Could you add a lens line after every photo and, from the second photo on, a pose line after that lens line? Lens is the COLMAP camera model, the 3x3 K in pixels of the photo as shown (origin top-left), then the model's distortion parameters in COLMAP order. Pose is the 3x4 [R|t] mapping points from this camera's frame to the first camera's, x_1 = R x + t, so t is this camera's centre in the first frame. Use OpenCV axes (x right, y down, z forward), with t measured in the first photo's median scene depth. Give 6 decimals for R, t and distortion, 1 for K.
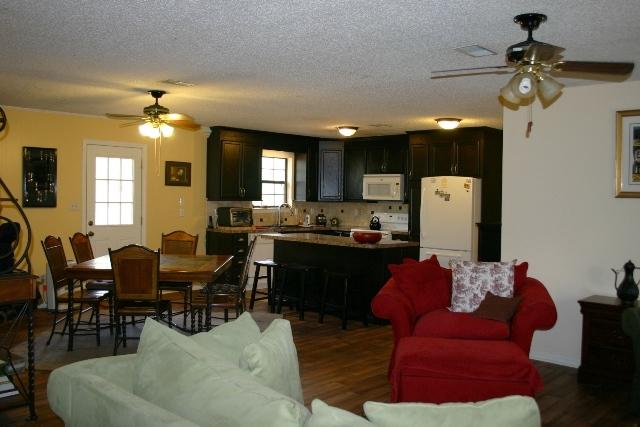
lens RADIAL K [[584.6, 0, 321.5], [0, 584.6, 210.9], [0, 0, 1]] dist [-0.067825, 0.000000]
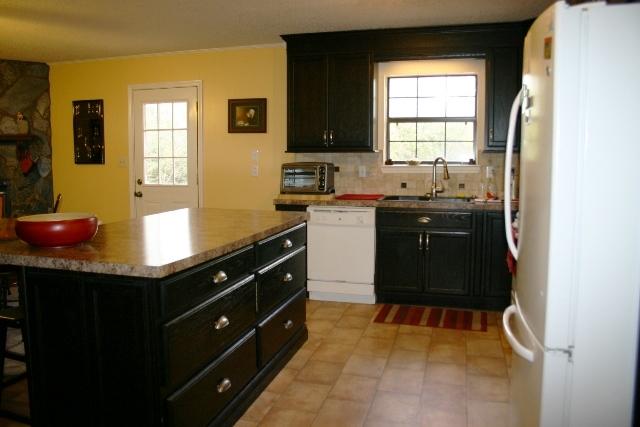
lens RADIAL K [[515.1, 0, 325.3], [0, 515.1, 217.4], [0, 0, 1]] dist [-0.118420, 0.050566]
pose [[0.474796, 0.084128, -0.876066, 0.342102], [-0.012535, 0.995966, 0.088849, 0.003068], [0.880006, -0.031204, 0.473936, 0.750059]]
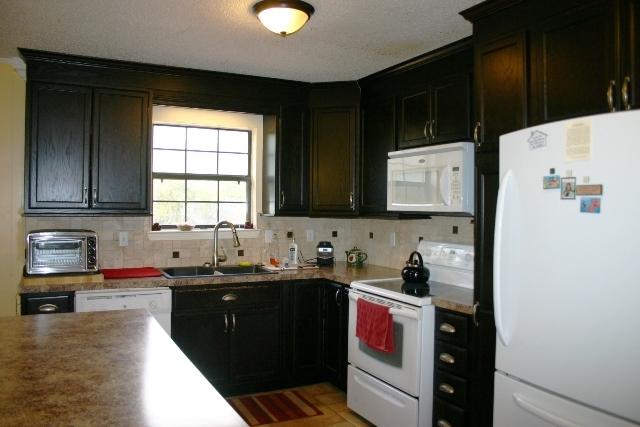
lens RADIAL K [[515.1, 0, 320.2], [0, 515.1, 213.6], [0, 0, 1]] dist [-0.118420, 0.050566]
pose [[0.947193, -0.005435, -0.320619, 0.159829], [-0.000482, 0.999831, -0.018374, -0.011800], [0.320665, 0.017558, 0.947030, 0.696295]]
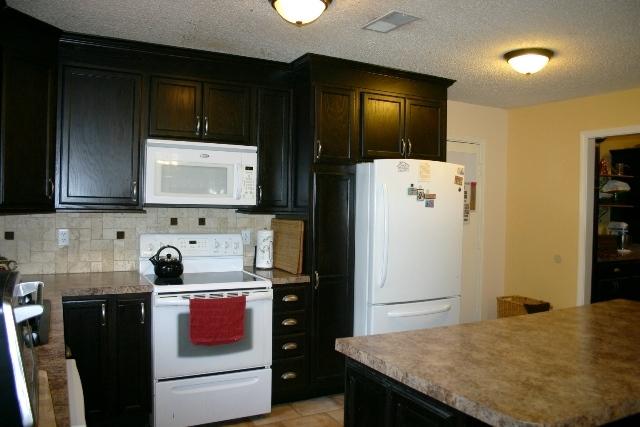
lens RADIAL K [[515.1, 0, 319.1], [0, 515.1, 210.6], [0, 0, 1]] dist [-0.118420, 0.050566]
pose [[0.309245, -0.023678, 0.950688, -0.231920], [0.010943, 0.999712, 0.021339, -0.023068], [-0.950919, 0.003804, 0.309415, 0.872951]]
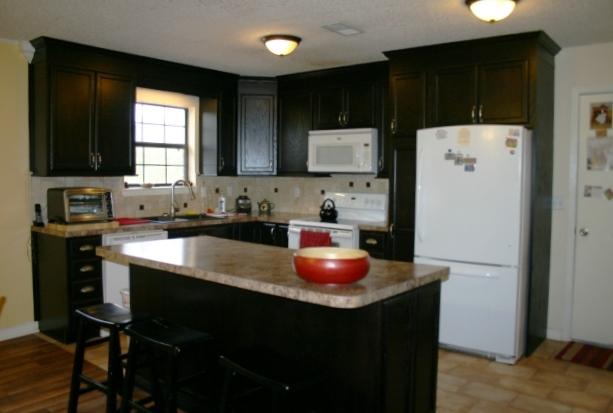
lens RADIAL K [[515.0, 0, 308.1], [0, 515.0, 208.2], [0, 0, 1]] dist [-0.112963, 0.042985]
pose [[0.996377, -0.014771, 0.083759, 0.026791], [0.011159, 0.998994, 0.043432, -0.004968], [-0.084317, -0.042340, 0.995539, 0.503273]]
